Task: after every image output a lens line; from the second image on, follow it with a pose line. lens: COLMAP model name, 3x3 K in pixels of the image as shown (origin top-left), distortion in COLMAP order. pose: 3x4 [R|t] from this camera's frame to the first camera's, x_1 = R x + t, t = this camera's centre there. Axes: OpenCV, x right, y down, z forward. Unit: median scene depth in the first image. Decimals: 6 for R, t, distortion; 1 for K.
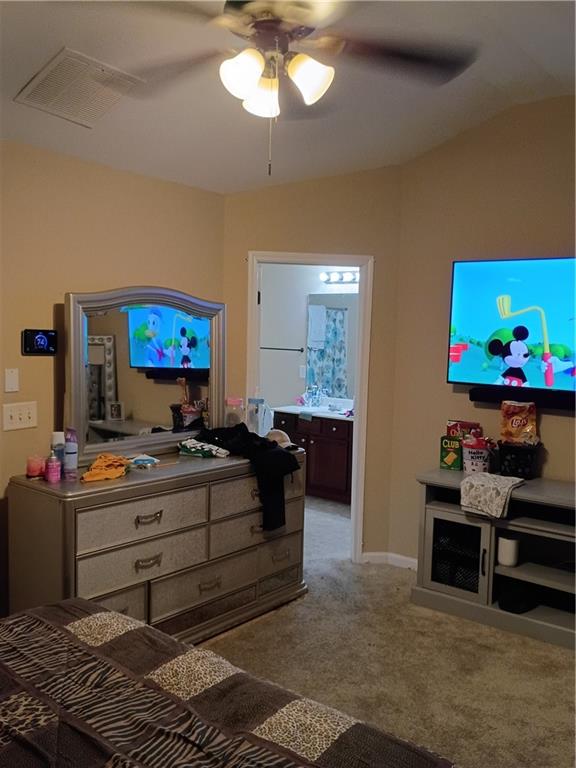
lens RADIAL K [[662.2, 0, 288.3], [0, 662.2, 385.9], [0, 0, 1]] dist [0.022527, 0.017658]
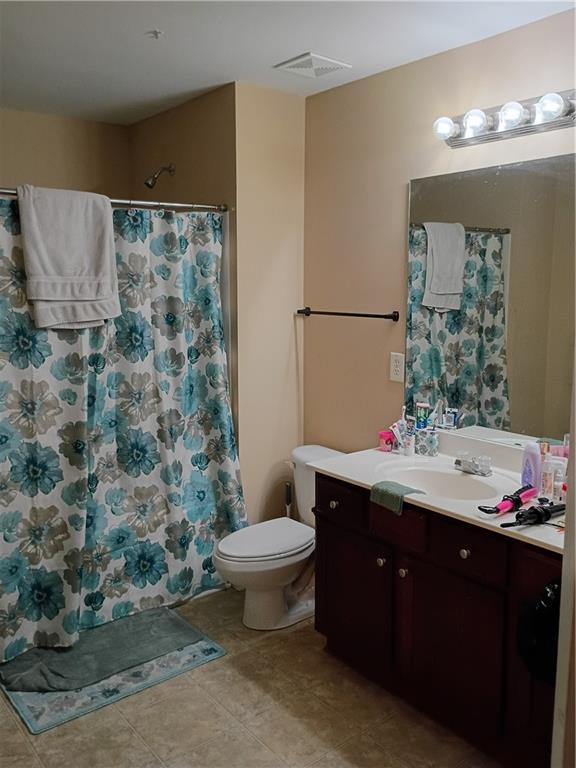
lens RADIAL K [[662.2, 0, 286.5], [0, 662.2, 380.2], [0, 0, 1]] dist [0.022527, 0.017658]
pose [[0.972192, 0.000803, -0.234183, 0.042618], [0.012056, 0.998496, 0.053475, -0.029821], [0.233873, -0.054811, 0.970721, 0.461322]]
